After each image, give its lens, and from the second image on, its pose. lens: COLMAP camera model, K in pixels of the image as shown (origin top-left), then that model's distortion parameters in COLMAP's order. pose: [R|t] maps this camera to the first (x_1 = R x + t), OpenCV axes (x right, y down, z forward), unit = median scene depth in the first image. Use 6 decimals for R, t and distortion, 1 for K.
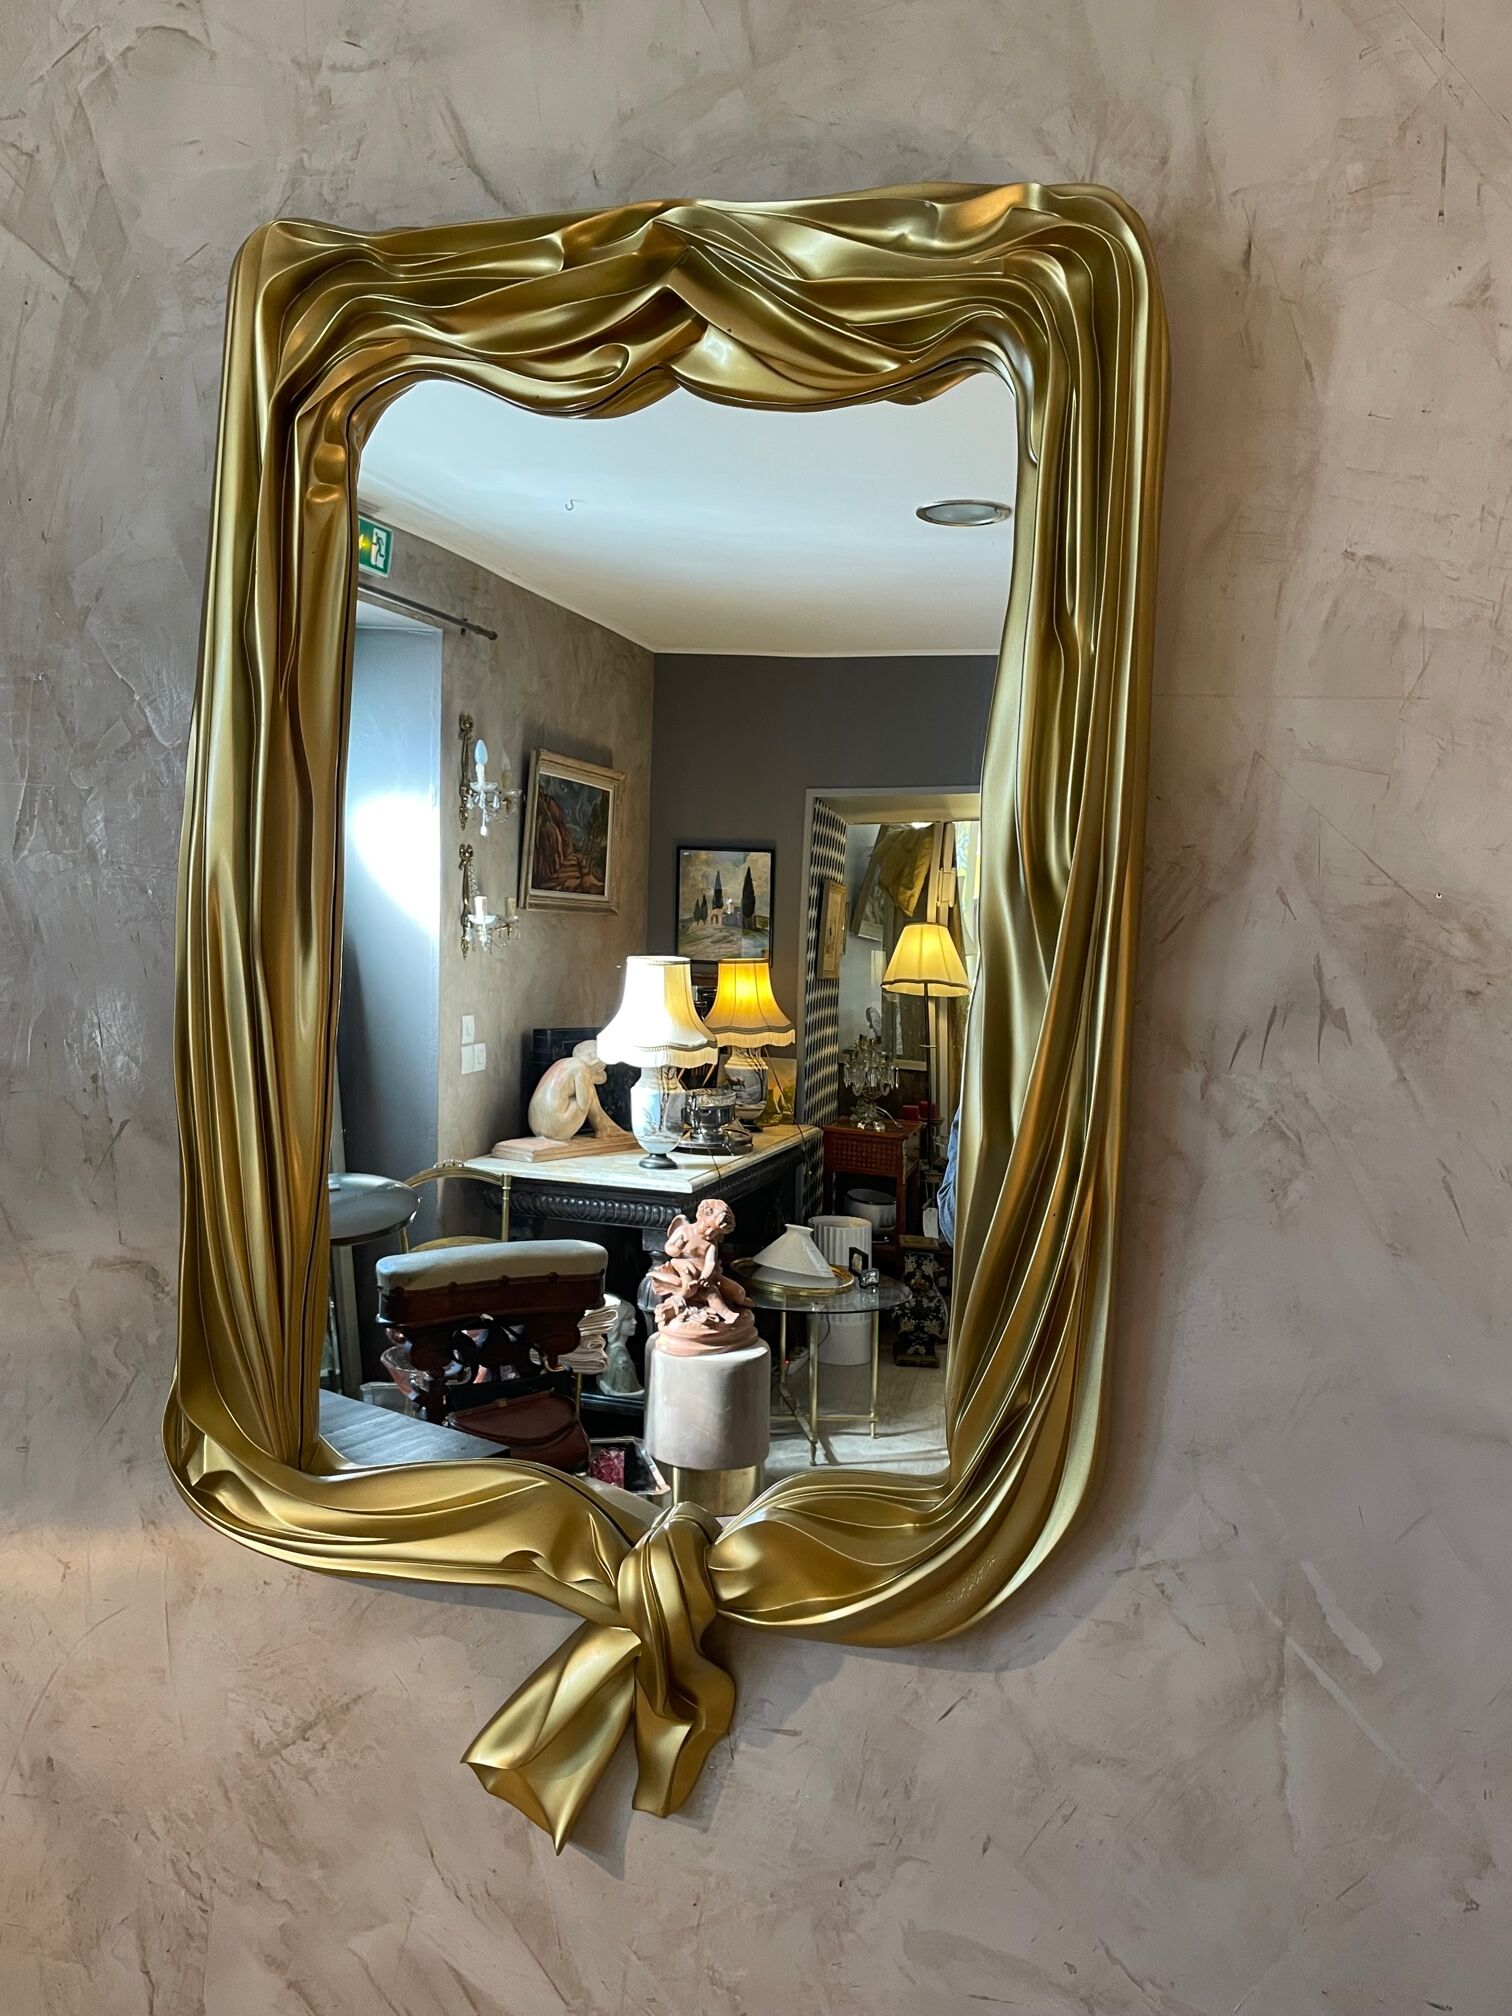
lens RADIAL K [[1528.8, 0, 780.9], [0, 1528.8, 1011.1], [0, 0, 1]] dist [0.055881, -0.045920]
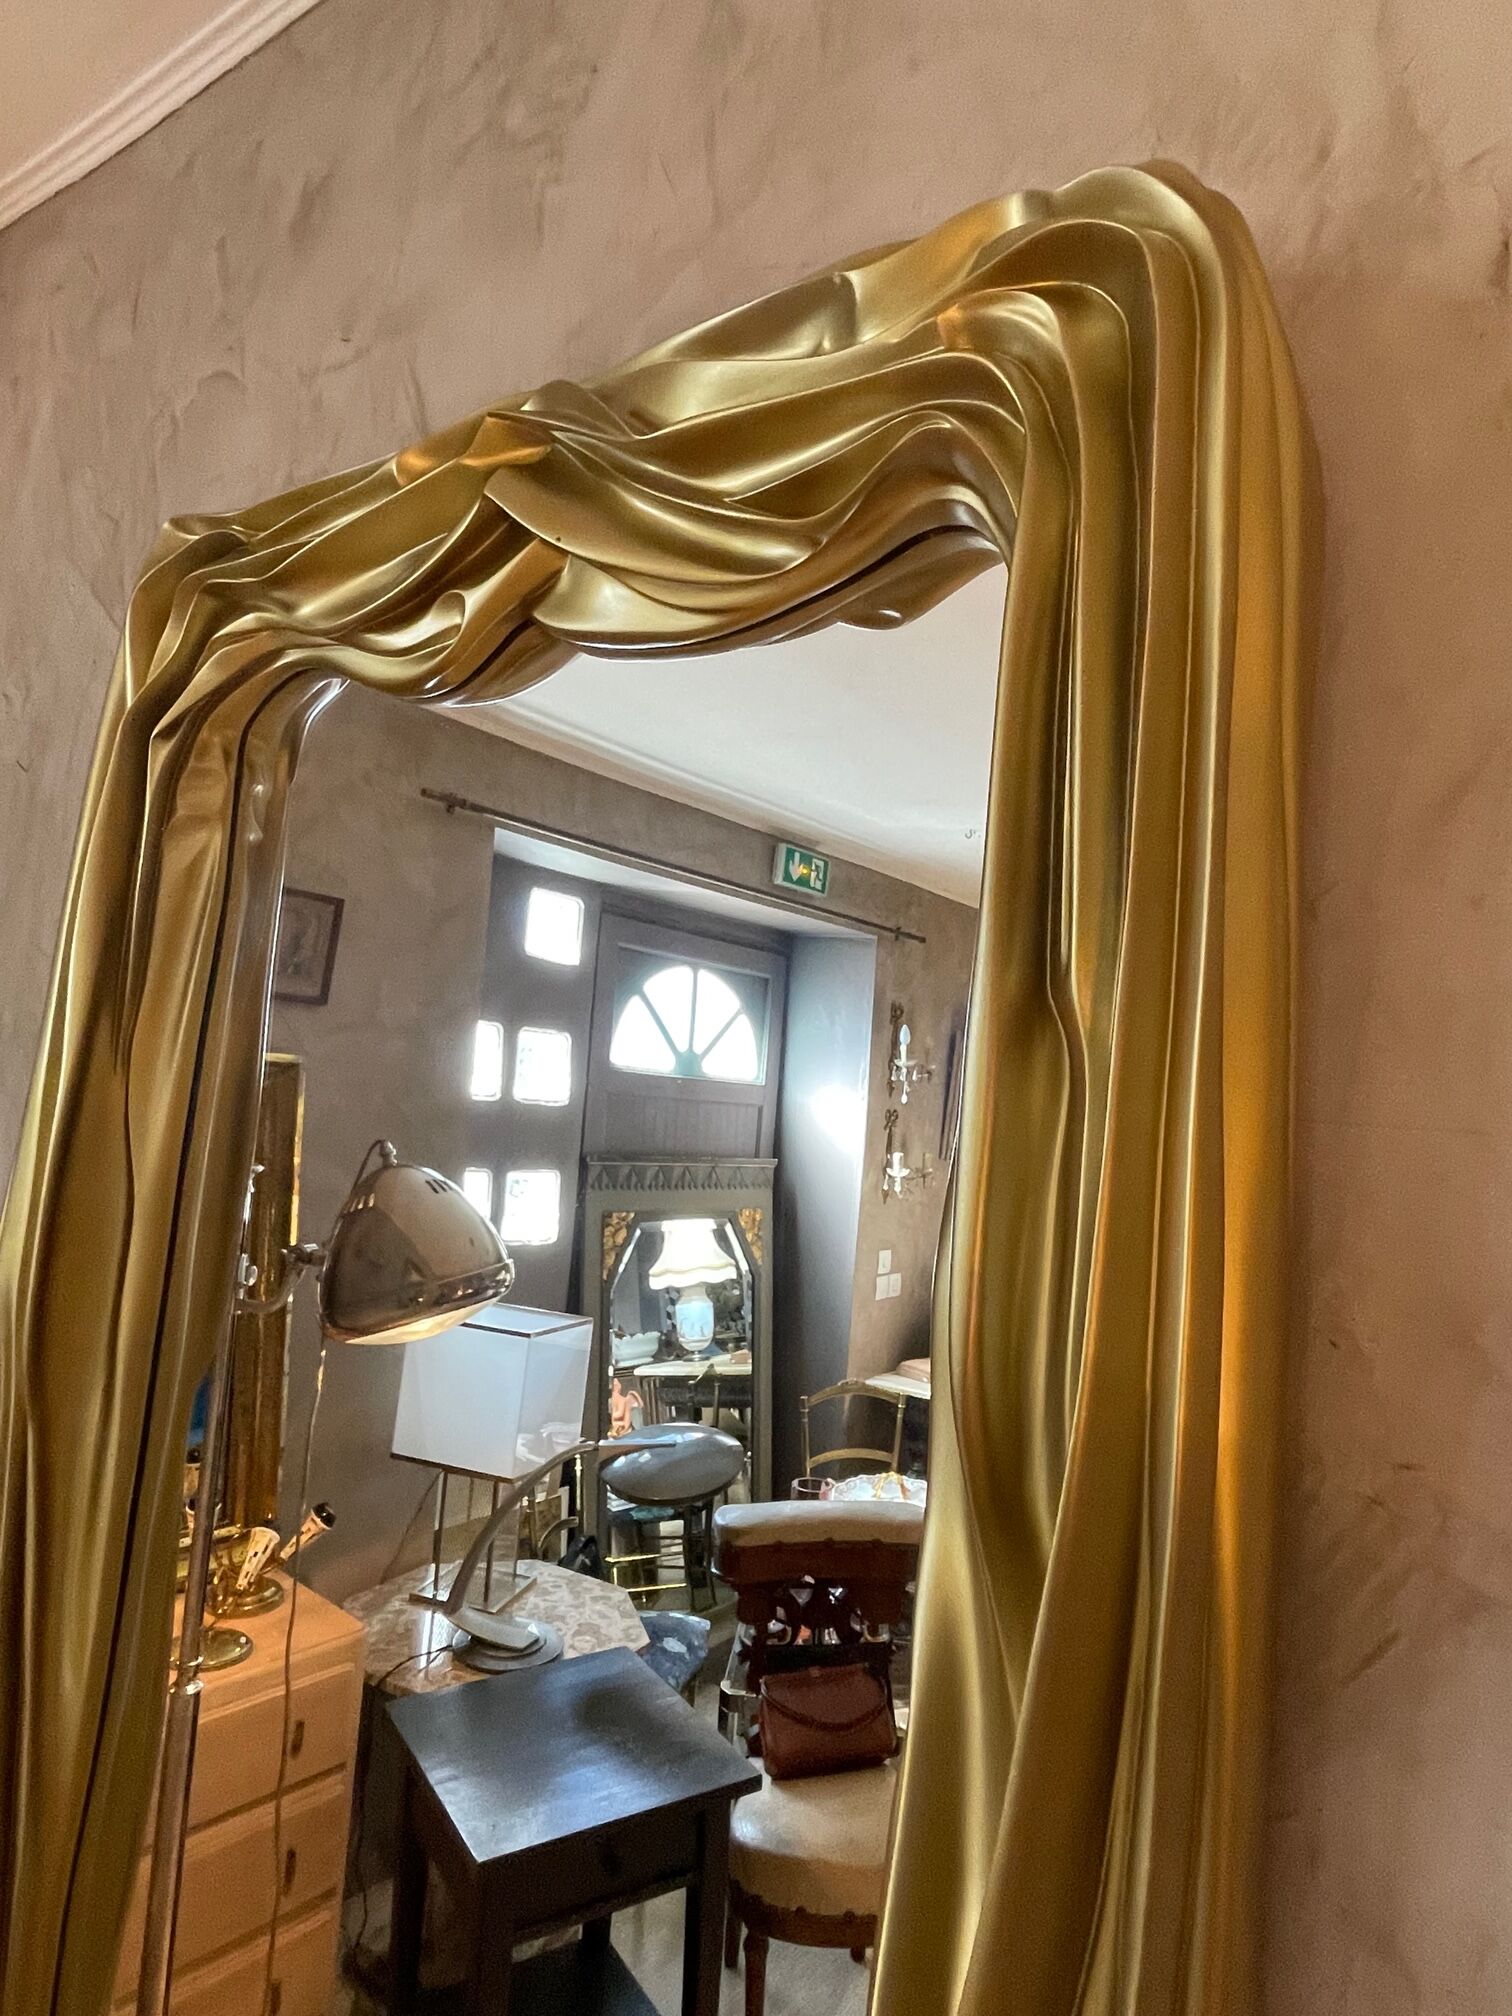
lens RADIAL K [[1154.4, 0, 777.7], [0, 1154.4, 1021.1], [0, 0, 1]] dist [-0.011026, 0.008079]
pose [[0.930621, 0.006488, -0.365926, 0.204291], [-0.065226, 0.986776, -0.148384, -0.163971], [0.360125, 0.161958, 0.918738, 0.569665]]
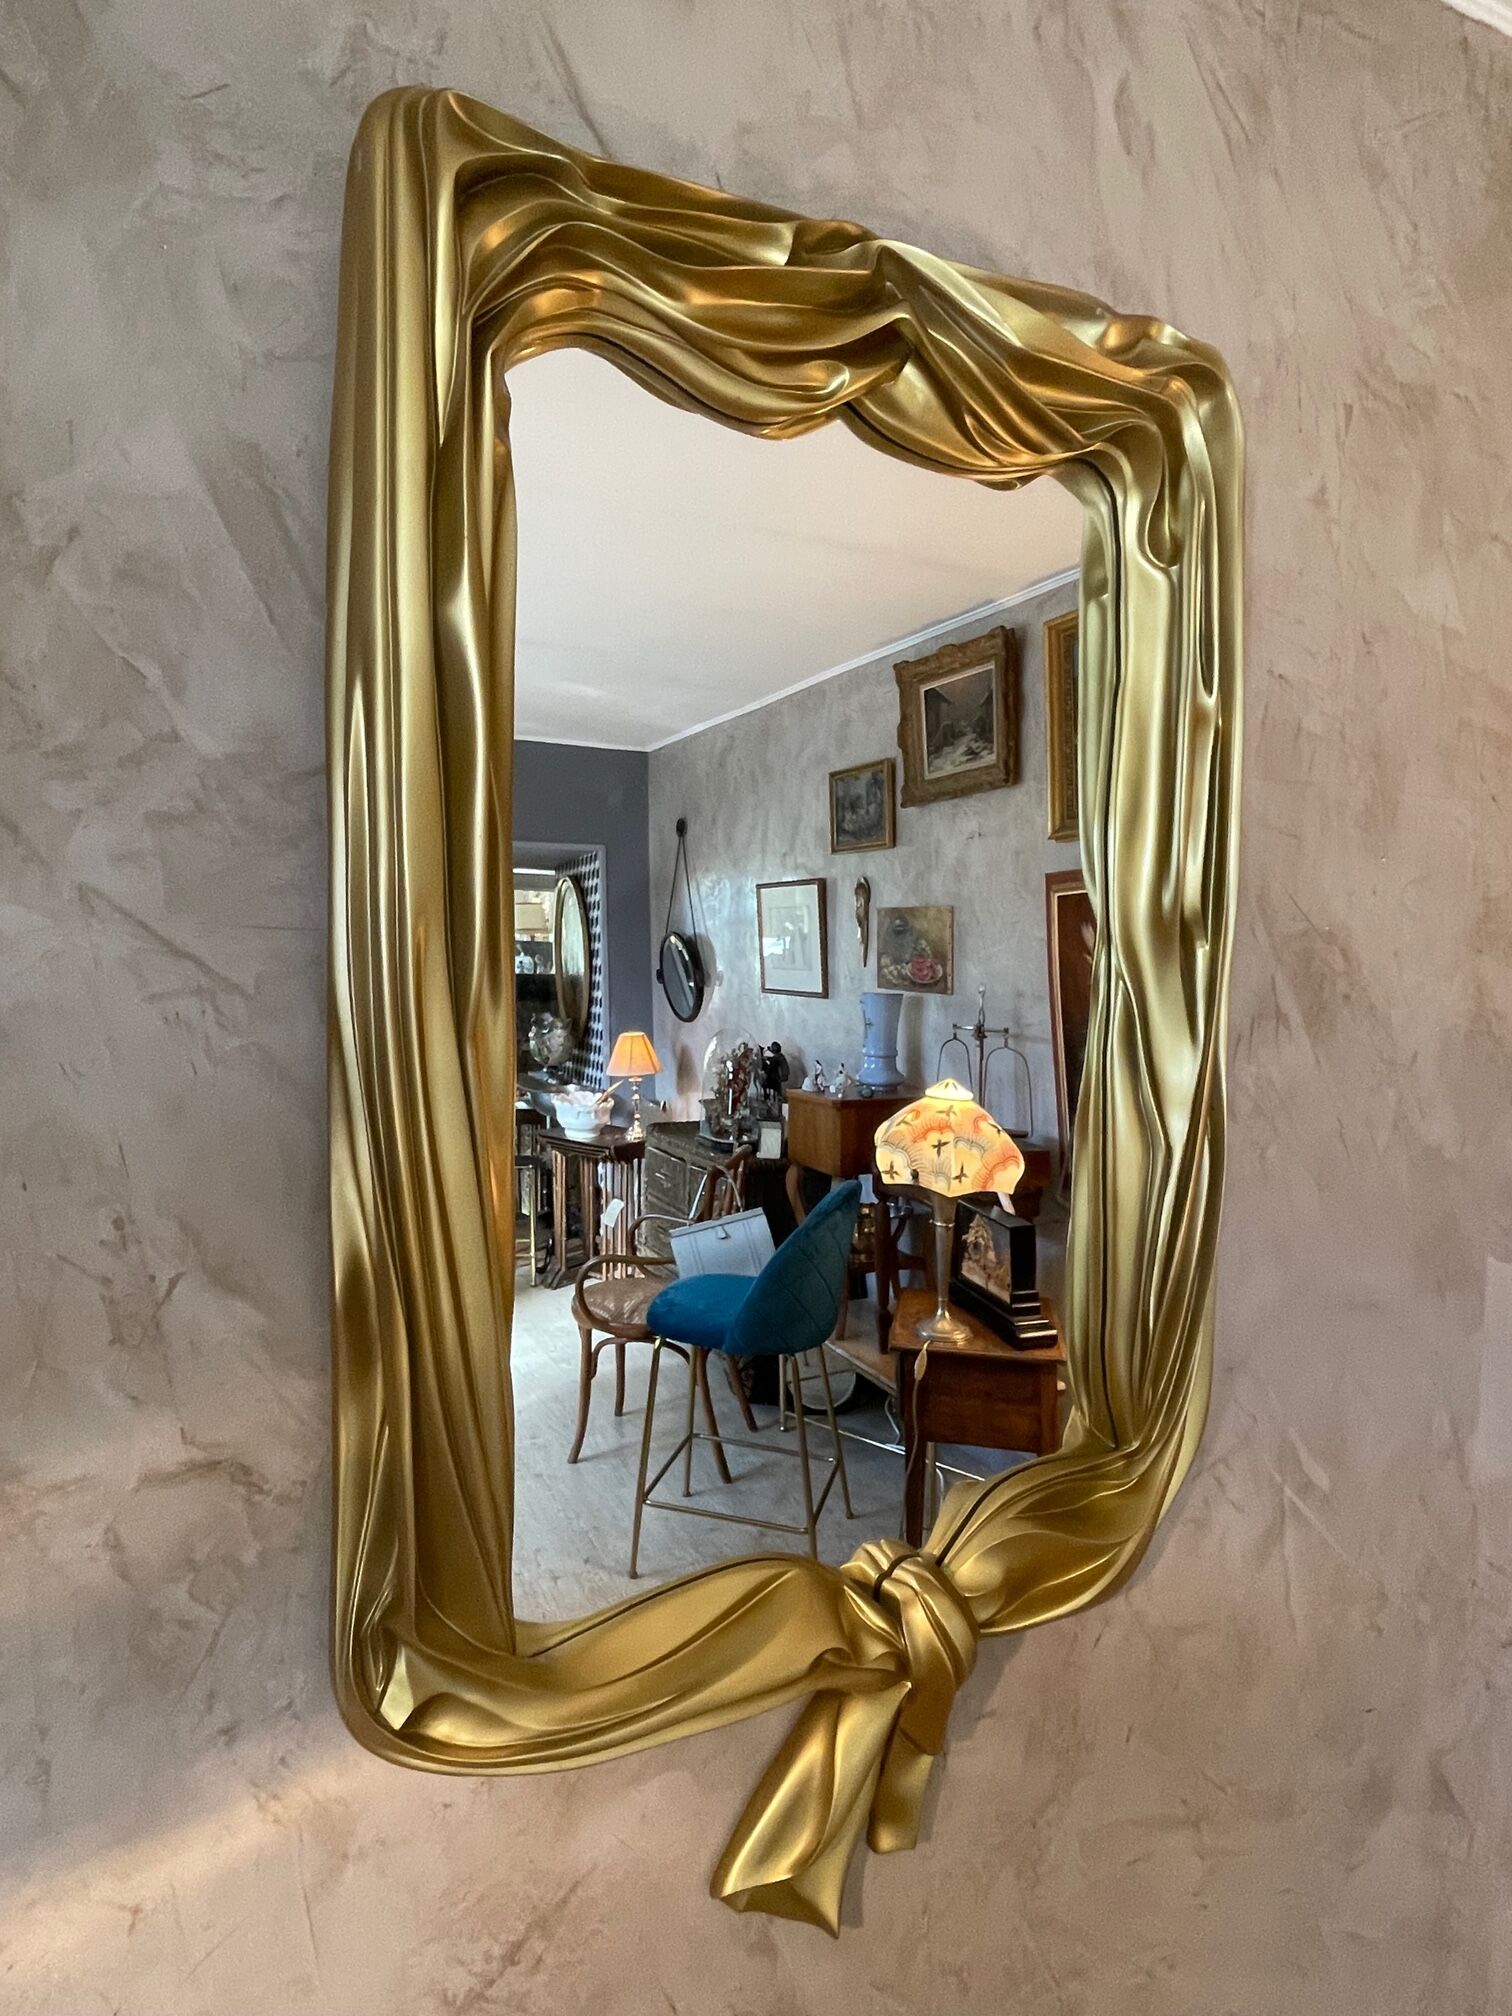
lens RADIAL K [[1154.4, 0, 752.8], [0, 1154.4, 1008.1], [0, 0, 1]] dist [-0.011026, 0.008079]
pose [[0.804368, -0.064509, 0.590619, -0.562734], [0.055691, 0.997898, 0.033147, -0.060912], [-0.591515, 0.006230, 0.806270, 0.440022]]
